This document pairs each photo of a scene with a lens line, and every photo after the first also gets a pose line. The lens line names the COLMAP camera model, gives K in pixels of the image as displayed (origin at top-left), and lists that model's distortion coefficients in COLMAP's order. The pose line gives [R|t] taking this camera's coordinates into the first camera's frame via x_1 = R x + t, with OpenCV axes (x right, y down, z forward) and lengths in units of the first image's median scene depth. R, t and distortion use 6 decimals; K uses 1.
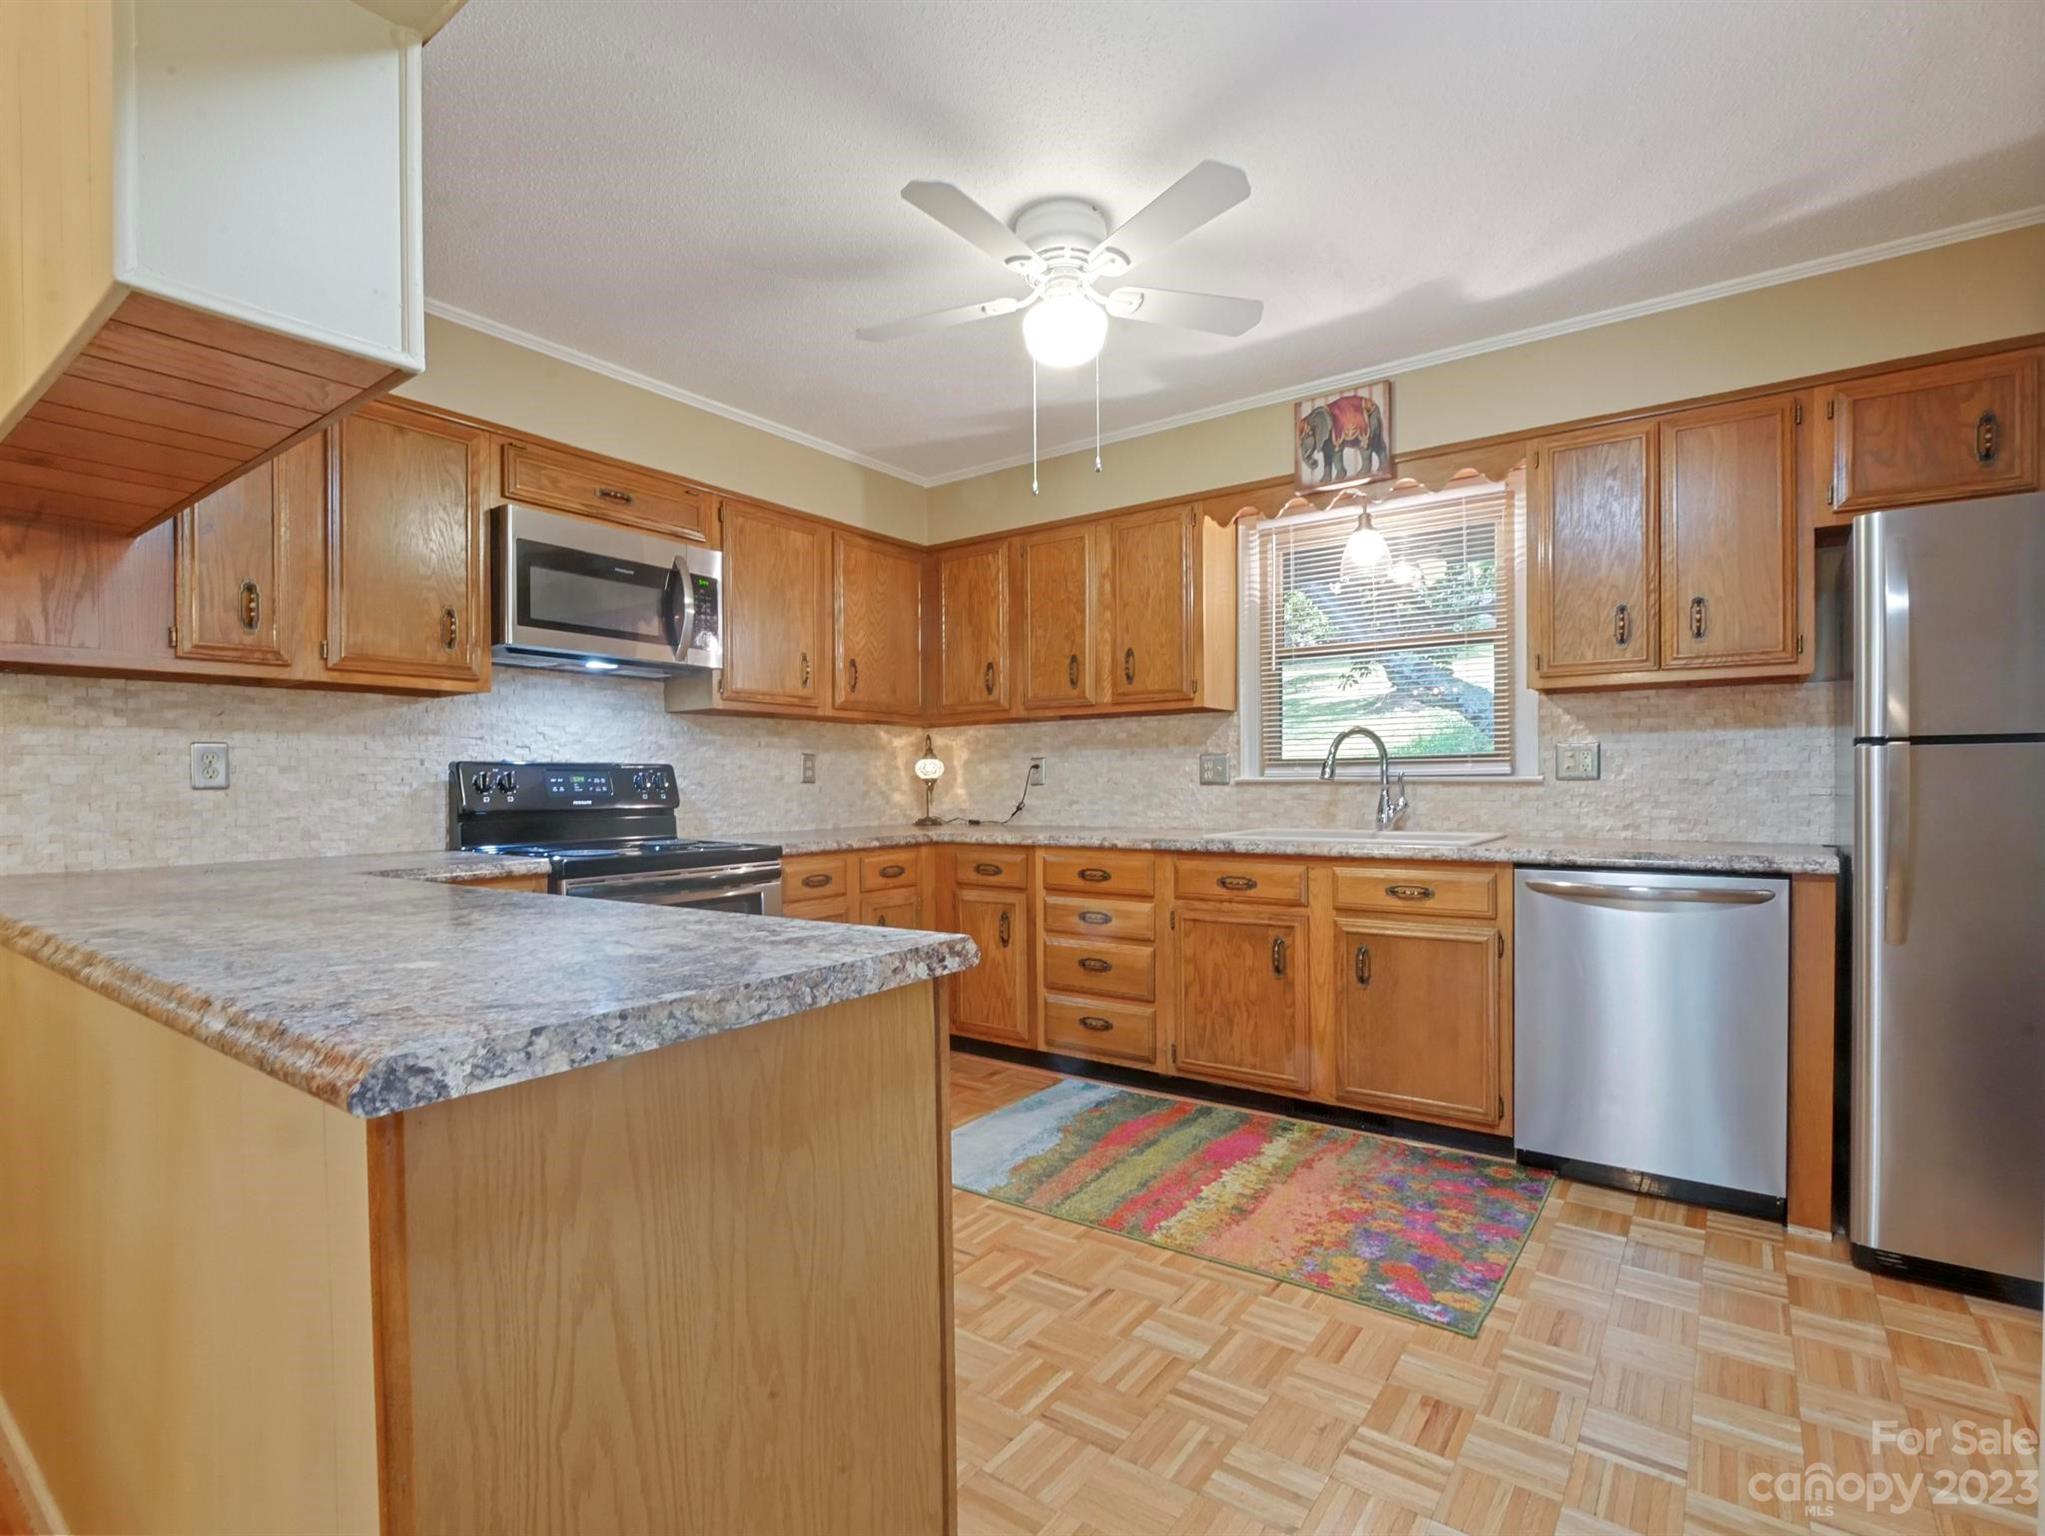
lens RADIAL K [[987.7, 0, 1005.9], [0, 987.7, 793.2], [0, 0, 1]] dist [-0.005356, -0.000966]
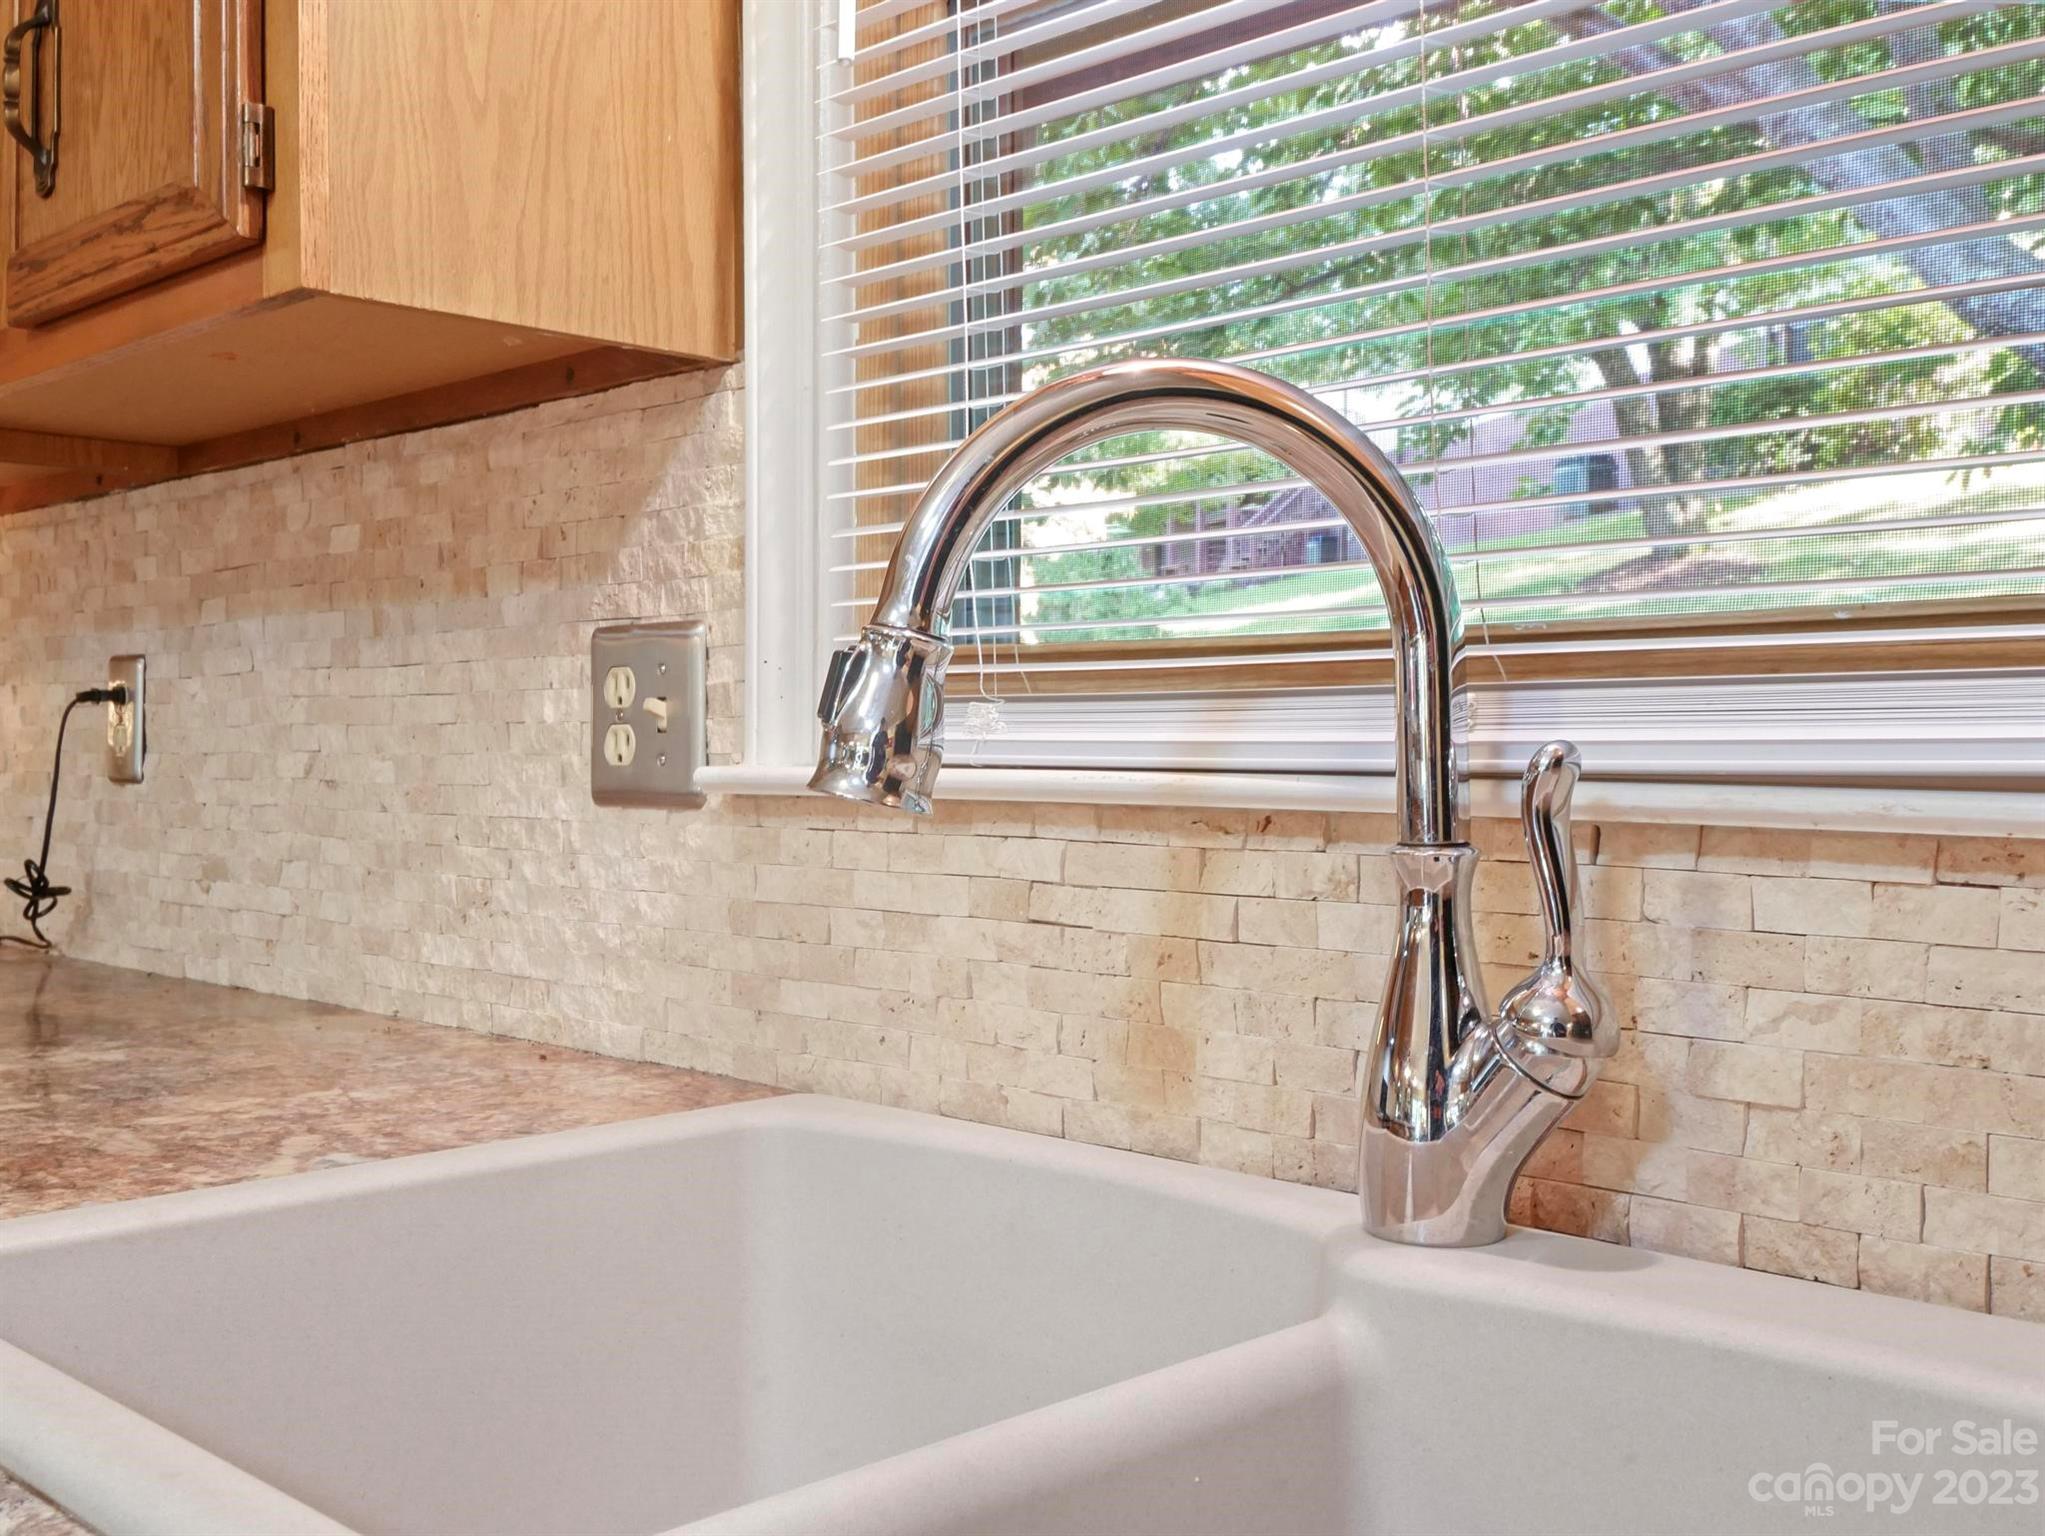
lens RADIAL K [[2063.2, 0, 1022.3], [0, 2063.2, 767.8], [0, 0, 1]] dist [0.014879, -0.002223]
pose [[0.991492, 0.010184, -0.129766, 0.347258], [-0.009928, 0.999947, 0.002621, -0.017774], [0.129786, -0.001310, 0.991541, 0.703129]]
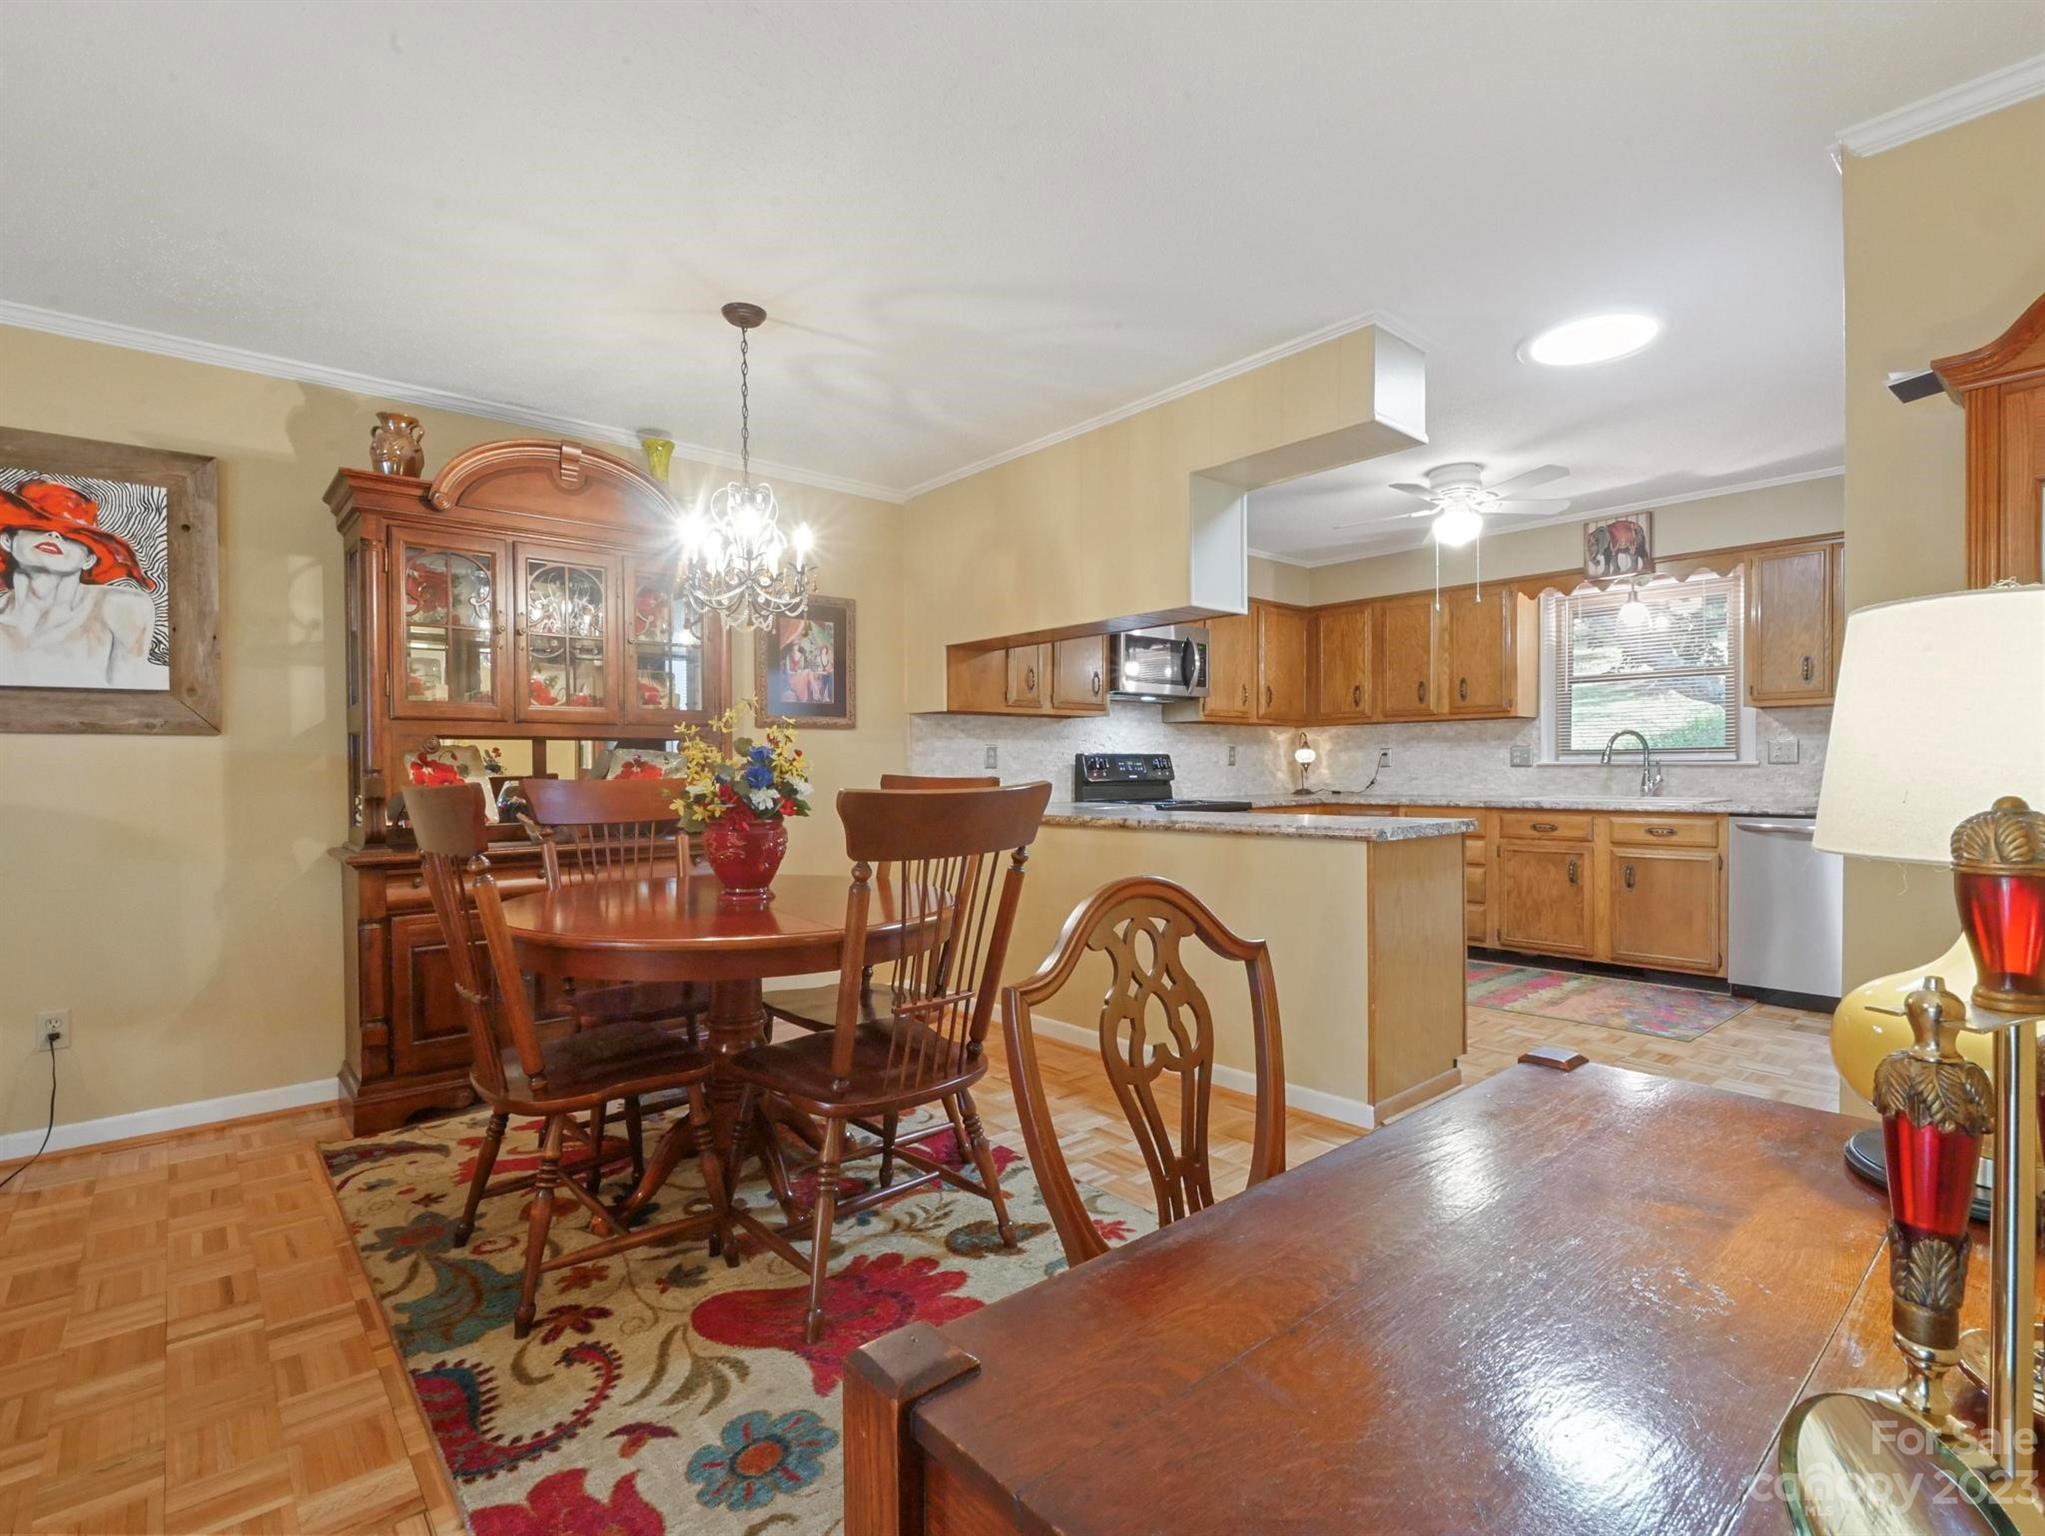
lens RADIAL K [[988.7, 0, 1005.3], [0, 988.7, 781.1], [0, 0, 1]] dist [-0.013313, -0.001010]
pose [[0.975466, 0.004156, -0.220110, -0.239329], [-0.002918, 0.999978, 0.005949, 0.006894], [0.220130, -0.005160, 0.975457, -0.674133]]
